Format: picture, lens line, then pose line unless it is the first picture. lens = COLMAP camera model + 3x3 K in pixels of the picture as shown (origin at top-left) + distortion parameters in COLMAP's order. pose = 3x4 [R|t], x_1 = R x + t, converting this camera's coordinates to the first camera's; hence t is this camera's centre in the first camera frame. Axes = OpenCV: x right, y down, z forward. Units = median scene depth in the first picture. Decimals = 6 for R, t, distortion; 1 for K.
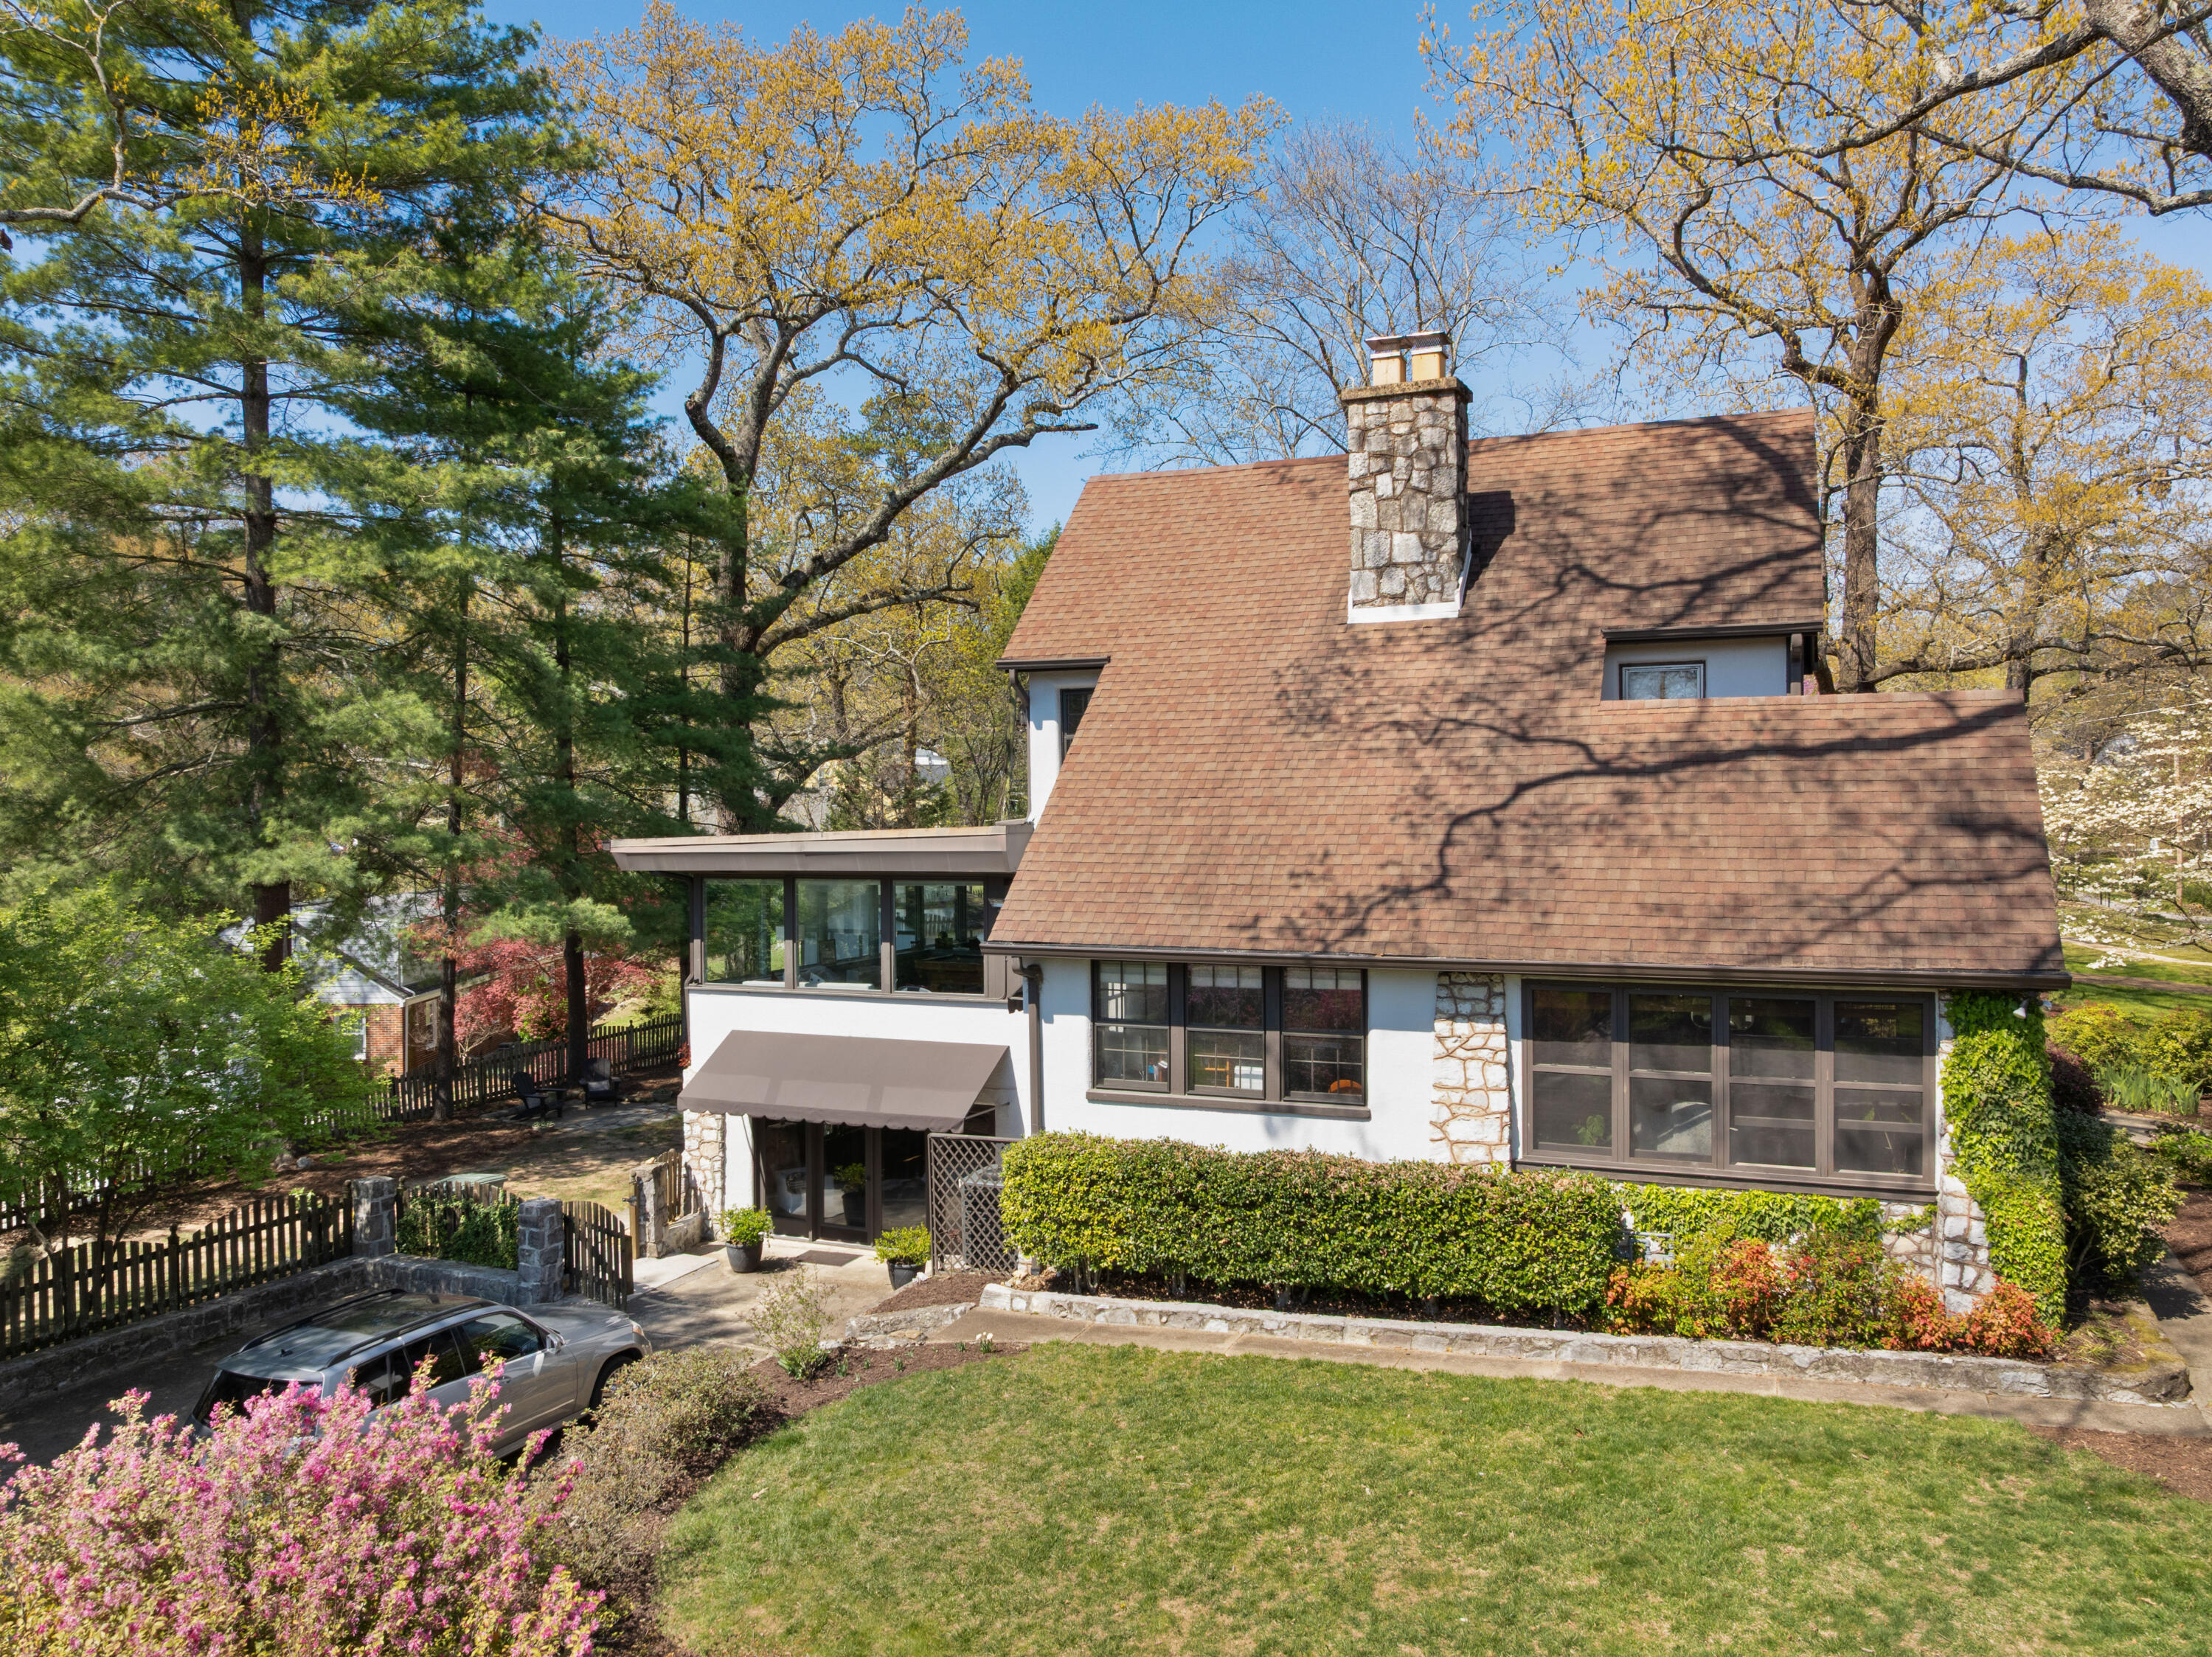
lens RADIAL K [[1609.5, 0, 1106.0], [0, 1609.5, 828.5], [0, 0, 1]] dist [-0.003598, -0.001101]
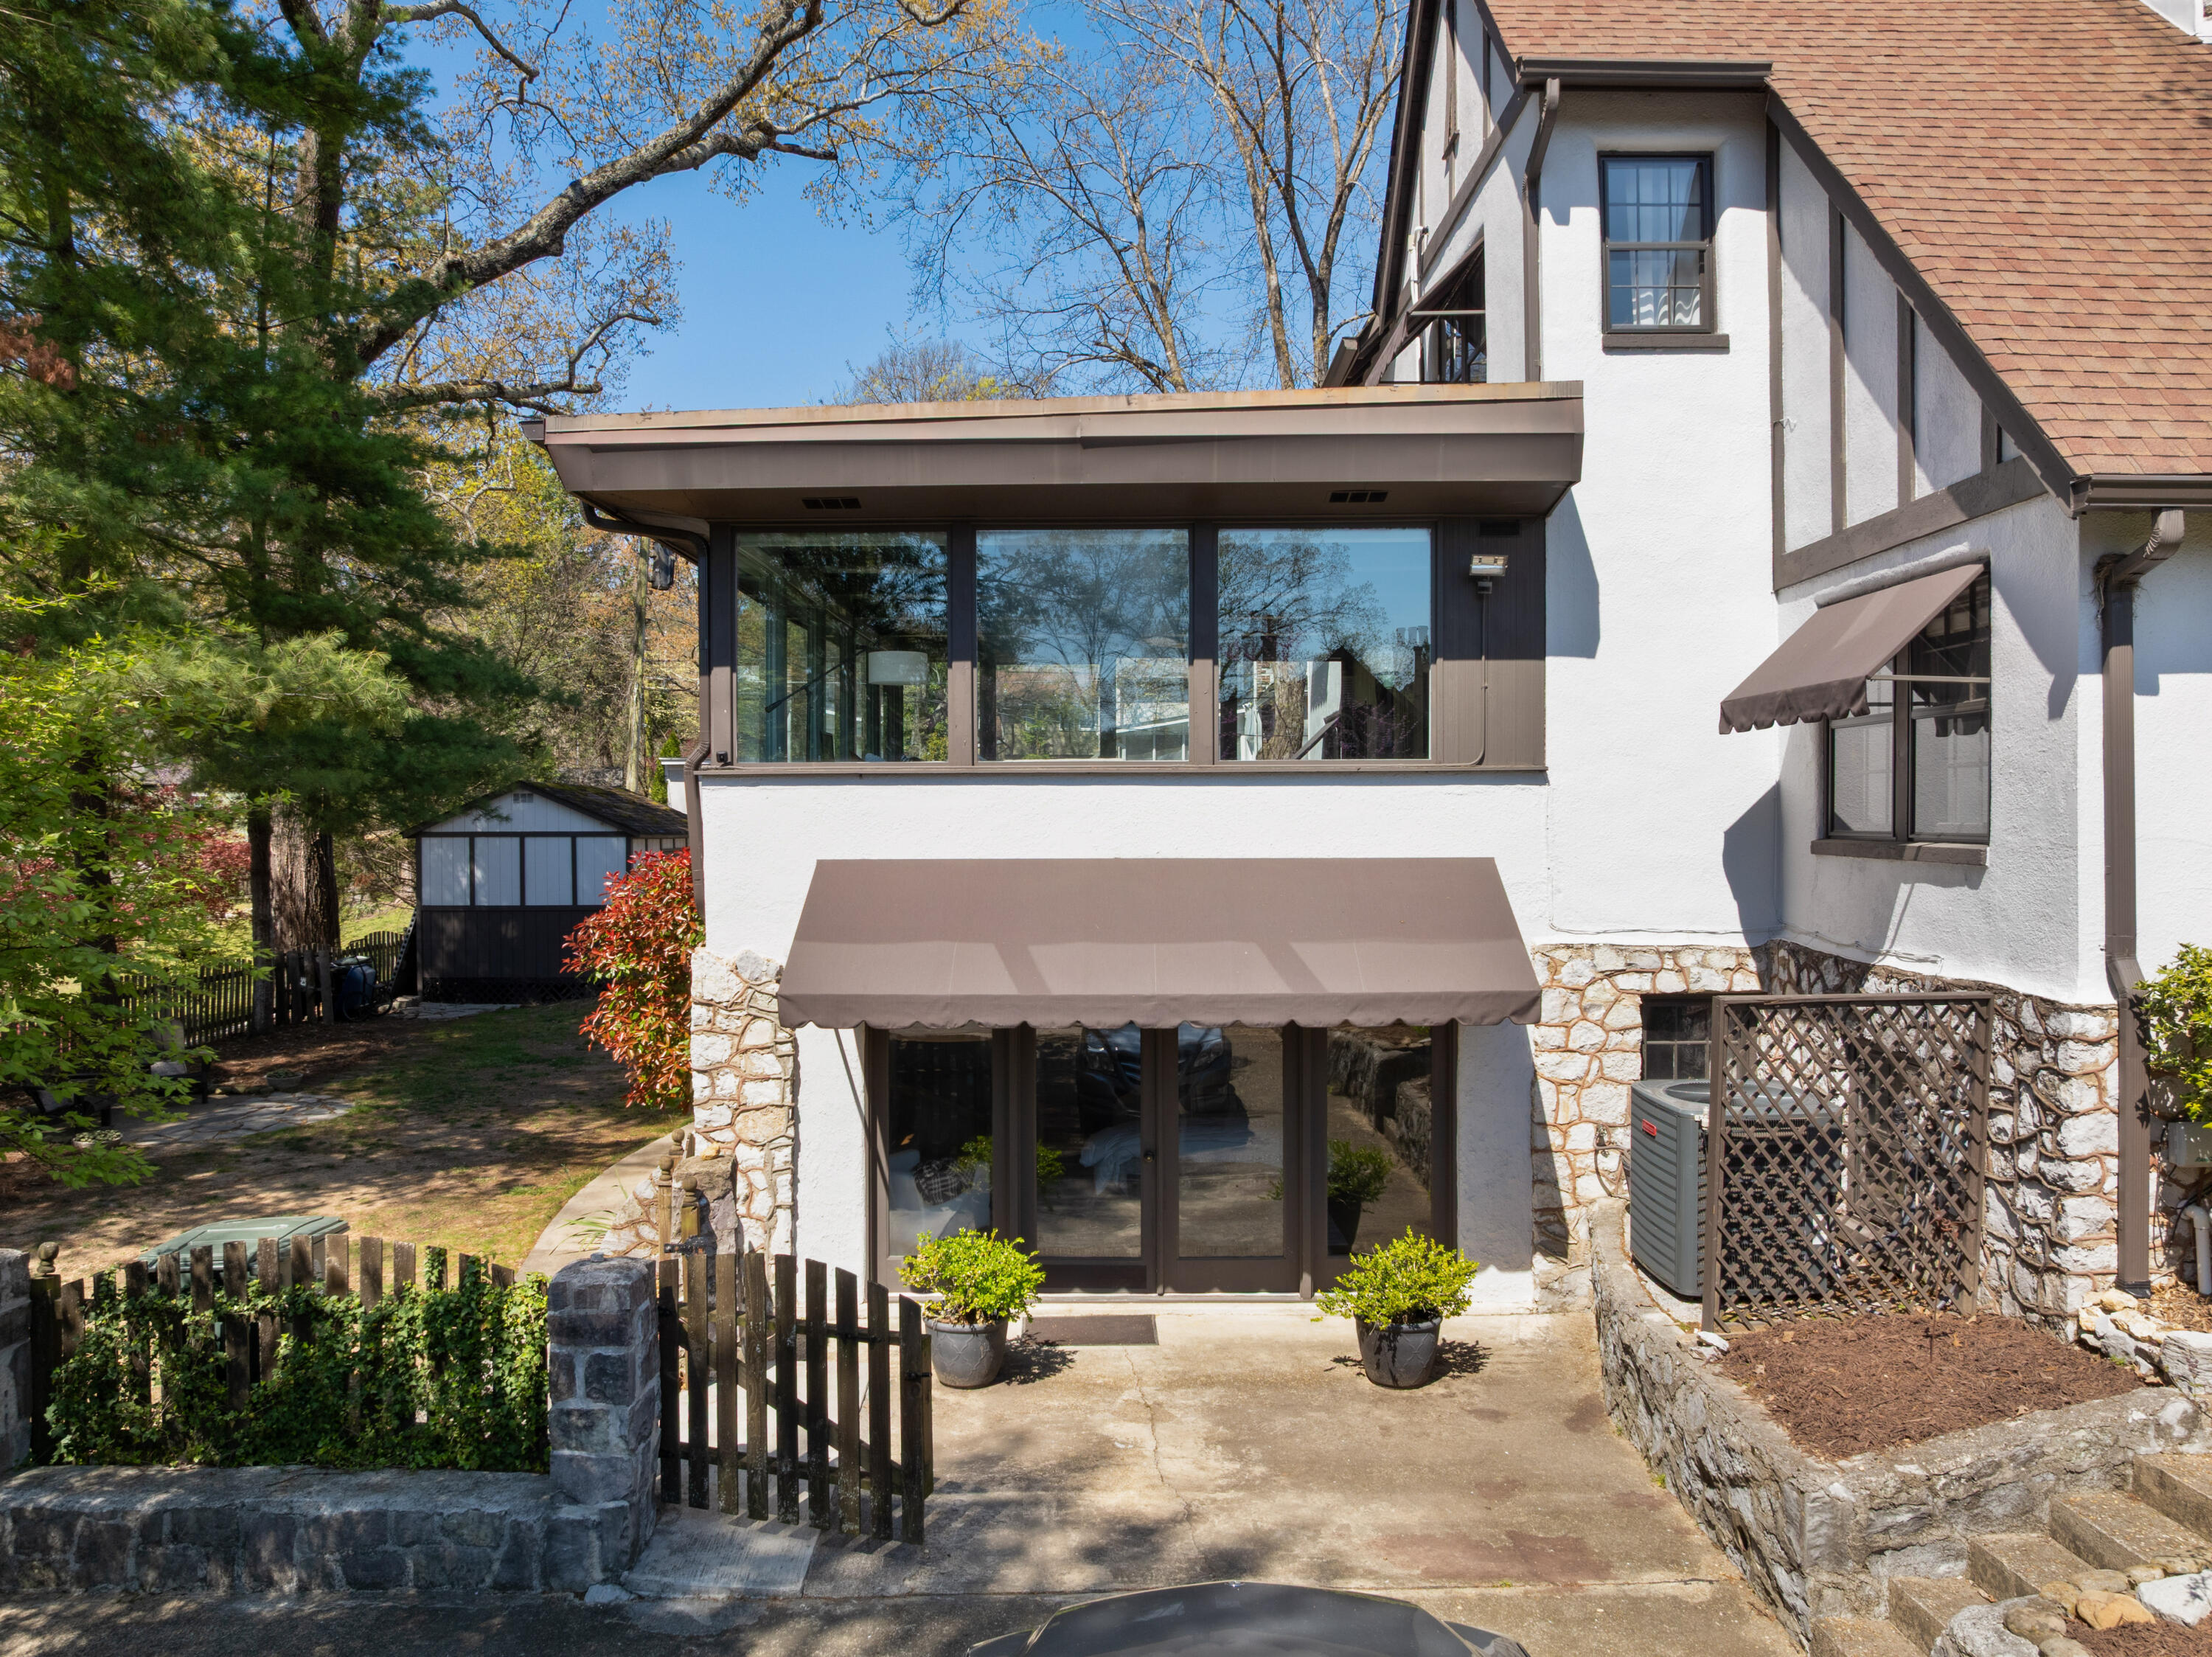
lens RADIAL K [[1572.5, 0, 1106.0], [0, 1572.5, 828.5], [0, 0, 1]] dist [-0.035521, 0.000492]
pose [[0.916612, 0.001661, 0.399774, -0.335092], [0.001419, 0.999972, -0.007408, 0.119576], [-0.399775, 0.007358, 0.916584, 0.555590]]
